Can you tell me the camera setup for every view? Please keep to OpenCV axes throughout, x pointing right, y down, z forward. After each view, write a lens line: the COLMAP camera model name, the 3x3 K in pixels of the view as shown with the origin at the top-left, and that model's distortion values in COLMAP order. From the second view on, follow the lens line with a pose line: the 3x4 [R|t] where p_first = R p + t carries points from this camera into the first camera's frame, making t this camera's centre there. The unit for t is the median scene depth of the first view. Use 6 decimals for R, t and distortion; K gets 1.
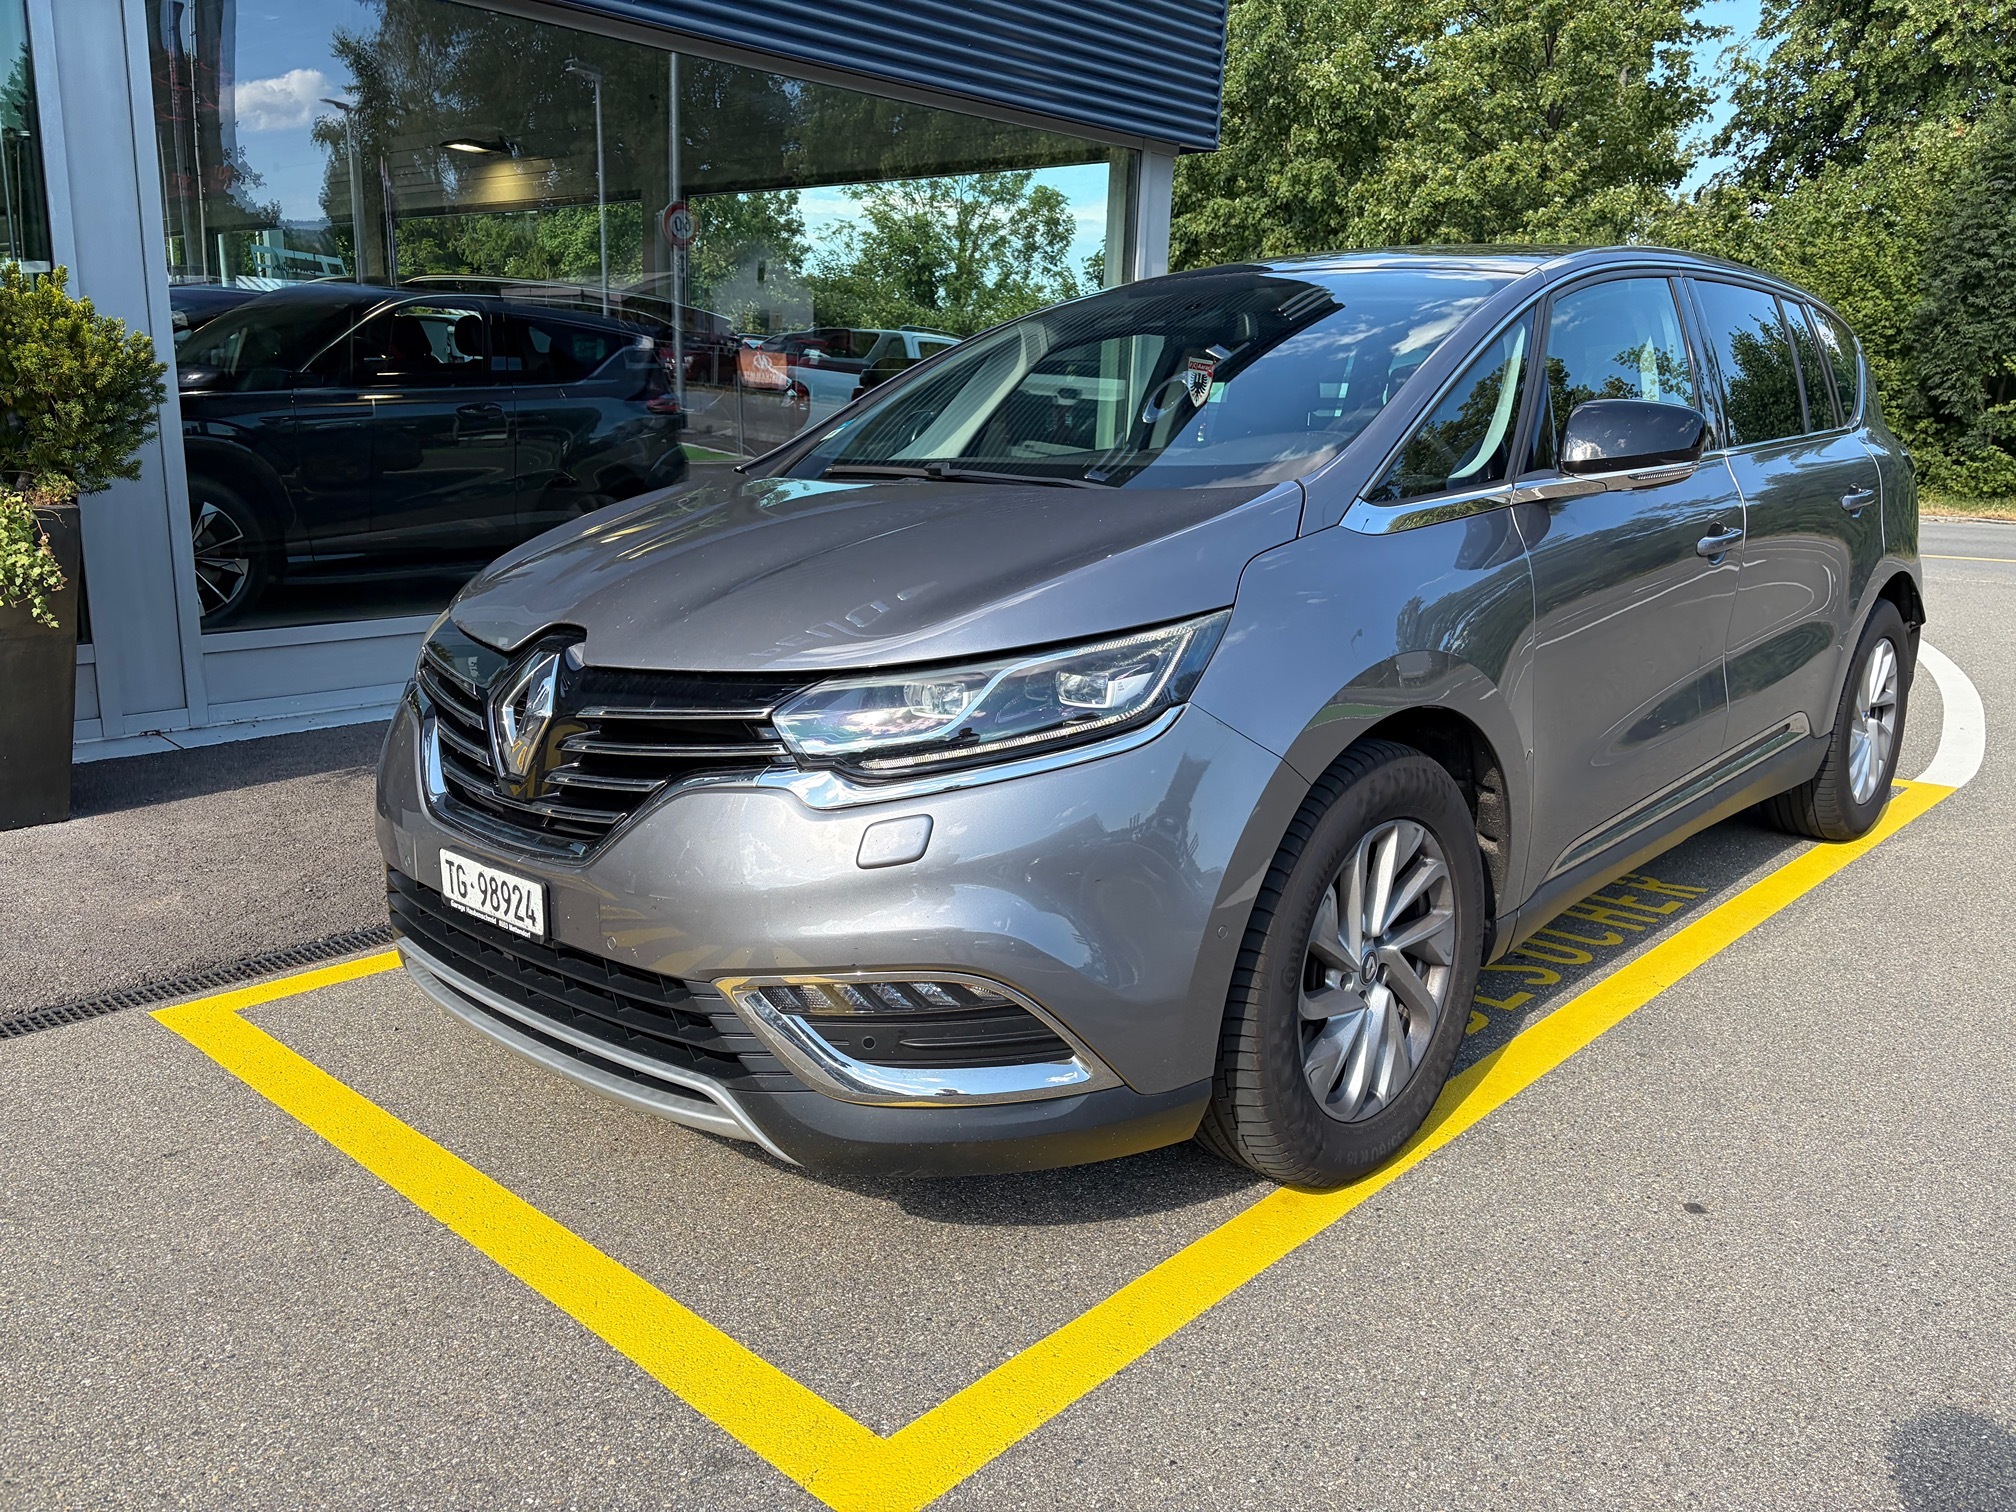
lens RADIAL K [[1524.5, 0, 1008.0], [0, 1524.5, 756.0], [0, 0, 1]] dist [0.073466, -0.093434]
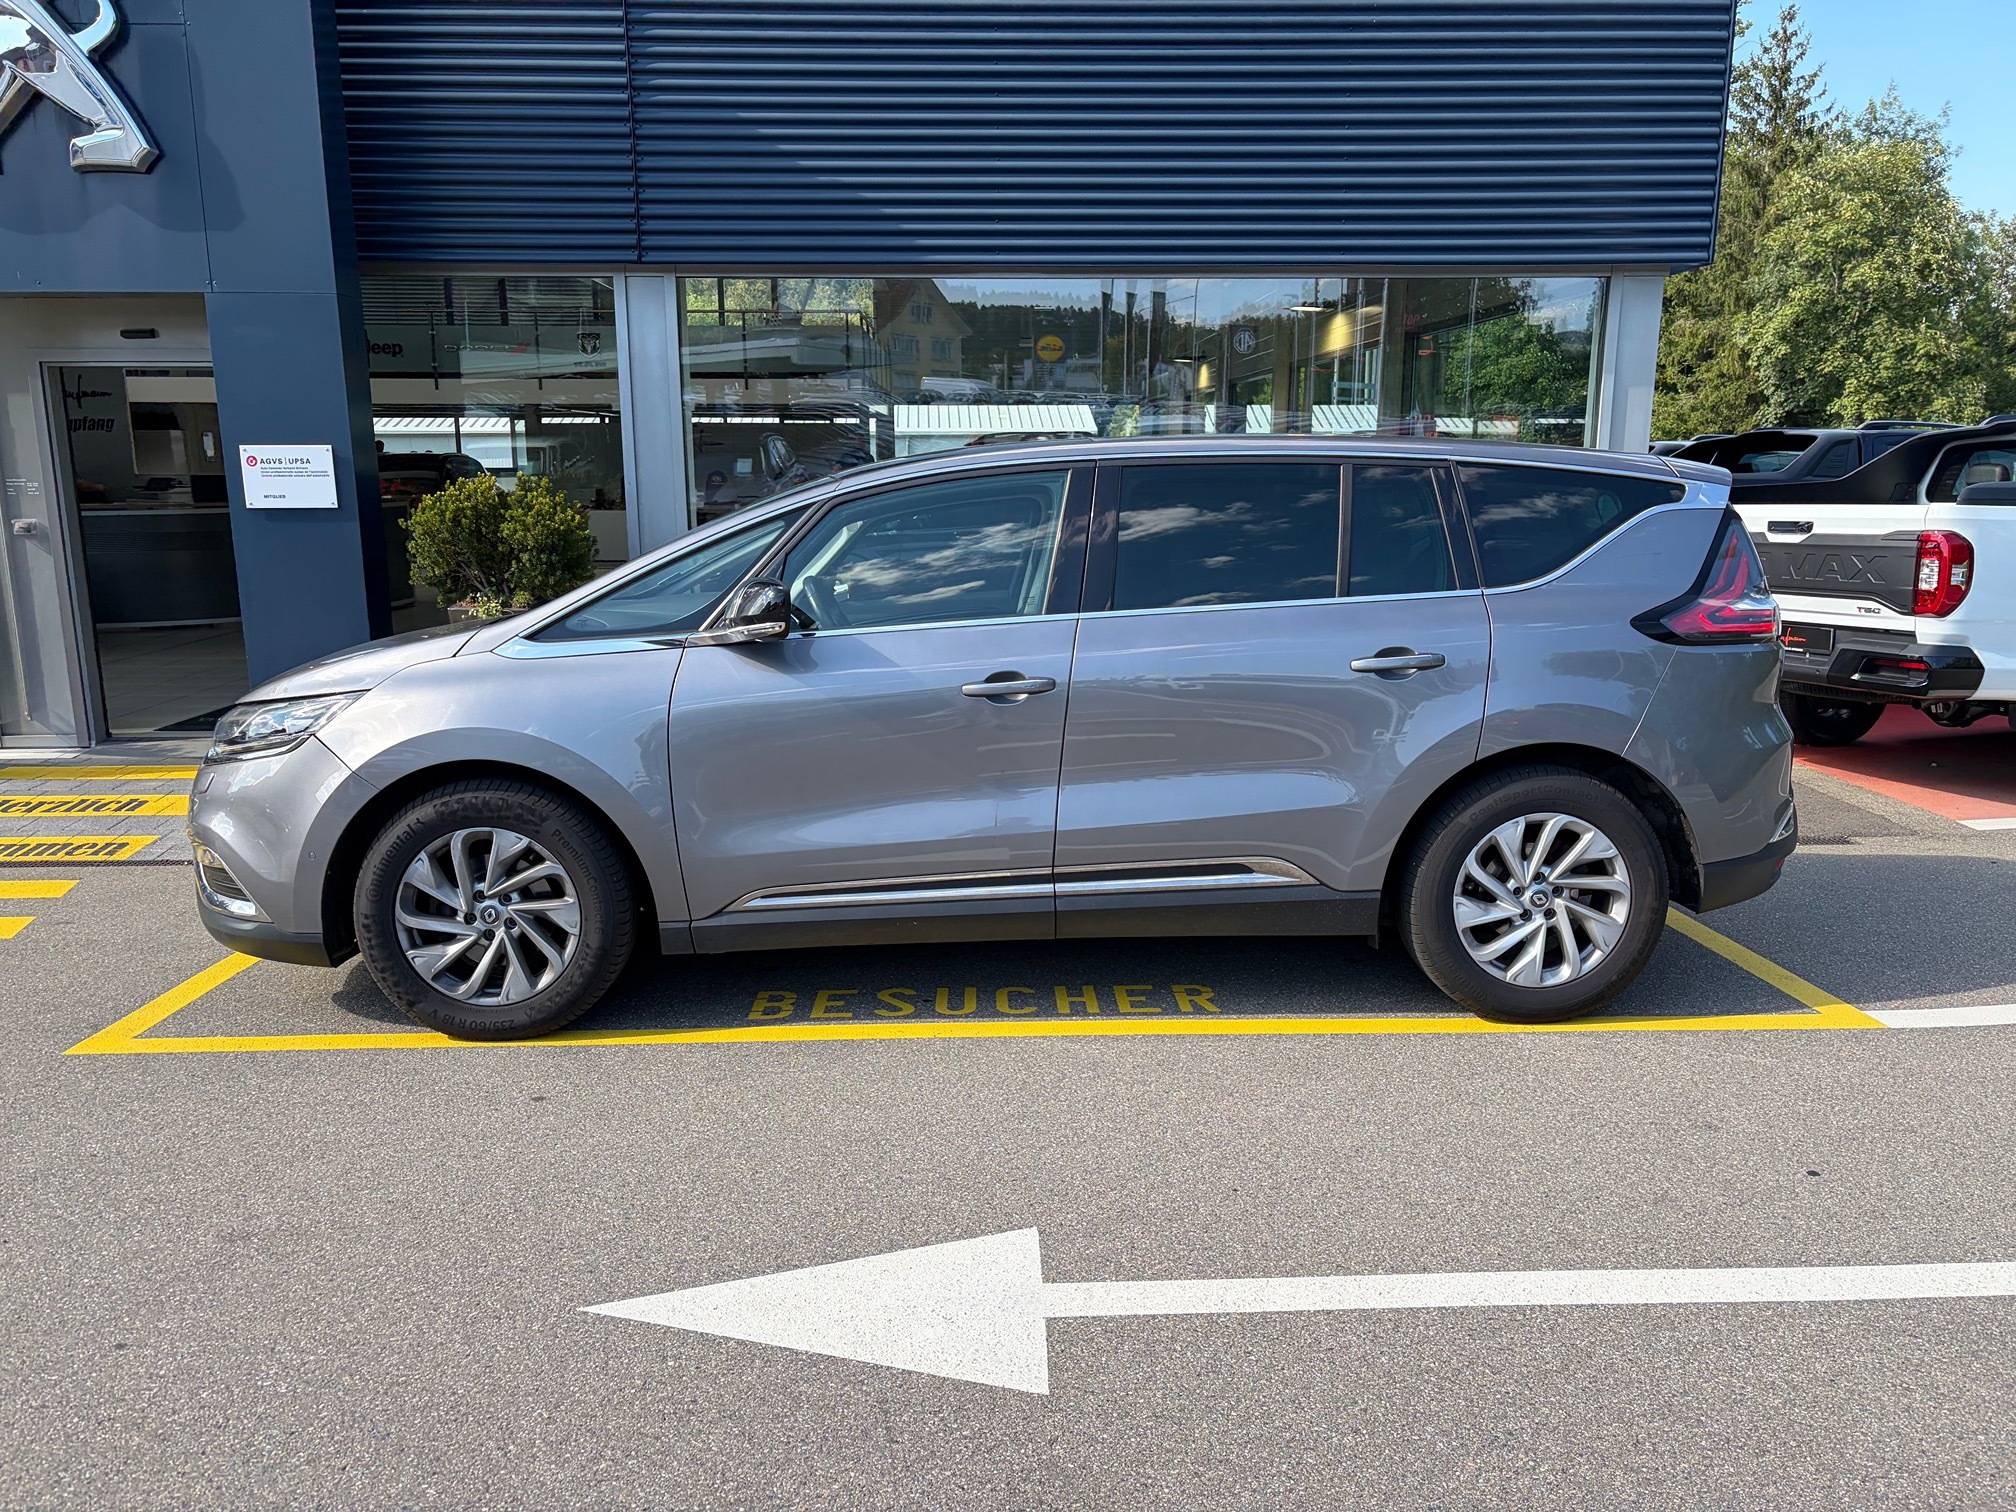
lens RADIAL K [[1524.5, 0, 1008.0], [0, 1524.5, 756.0], [0, 0, 1]] dist [0.073466, -0.093434]
pose [[0.697824, 0.102787, -0.708855, 1.269688], [-0.144090, 0.989563, 0.001644, -0.081449], [0.701626, 0.100992, 0.705352, 0.143835]]
